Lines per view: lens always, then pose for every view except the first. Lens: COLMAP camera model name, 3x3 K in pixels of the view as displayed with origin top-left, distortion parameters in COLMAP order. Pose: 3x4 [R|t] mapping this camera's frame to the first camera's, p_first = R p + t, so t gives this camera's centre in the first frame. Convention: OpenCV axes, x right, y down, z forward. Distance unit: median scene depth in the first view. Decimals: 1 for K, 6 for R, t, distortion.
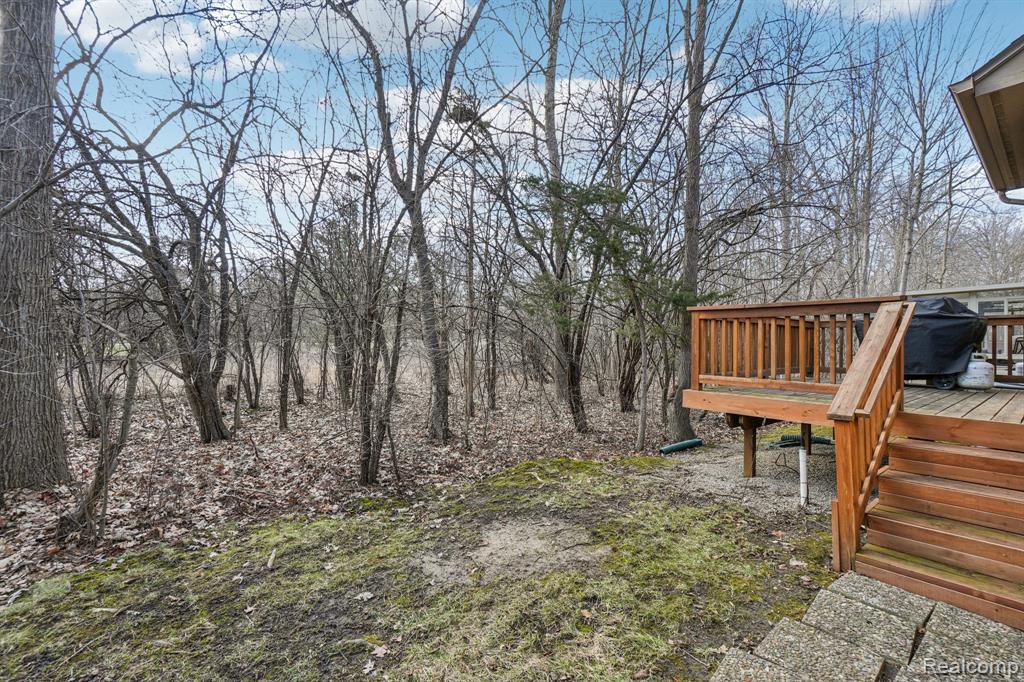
lens RADIAL K [[444.9, 0, 509.6], [0, 444.9, 338.8], [0, 0, 1]] dist [-0.006942, 0.000742]
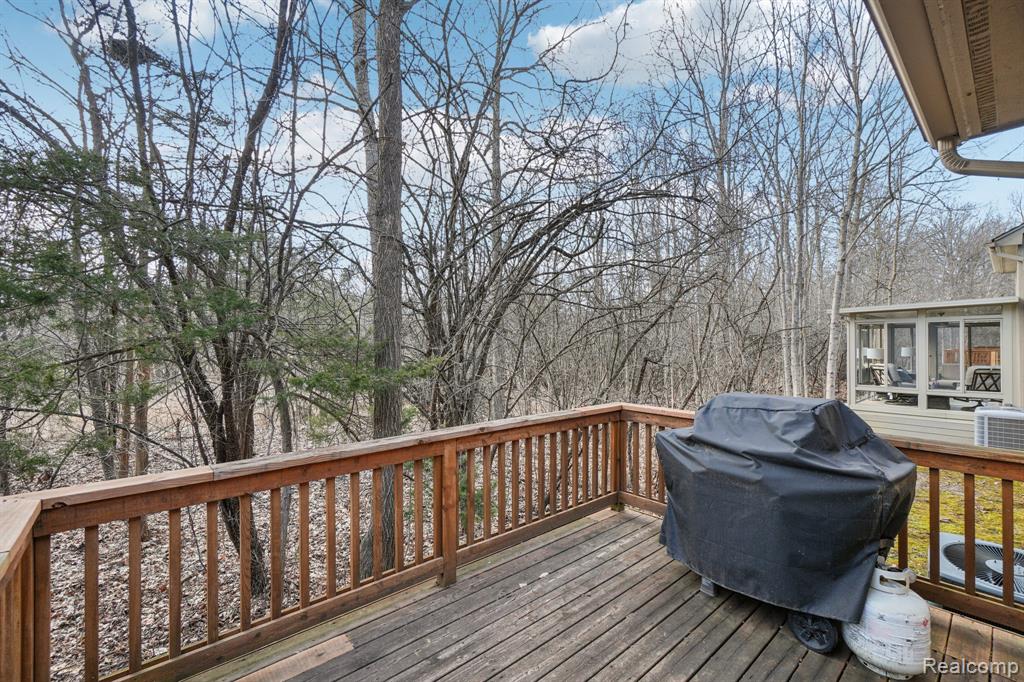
lens RADIAL K [[444.9, 0, 513.9], [0, 444.9, 343.1], [0, 0, 1]] dist [-0.006942, 0.000742]
pose [[0.998522, -0.018518, 0.051100, 0.403420], [0.017962, 0.999775, 0.011306, -0.096072], [-0.051298, -0.010371, 0.998630, 0.357323]]
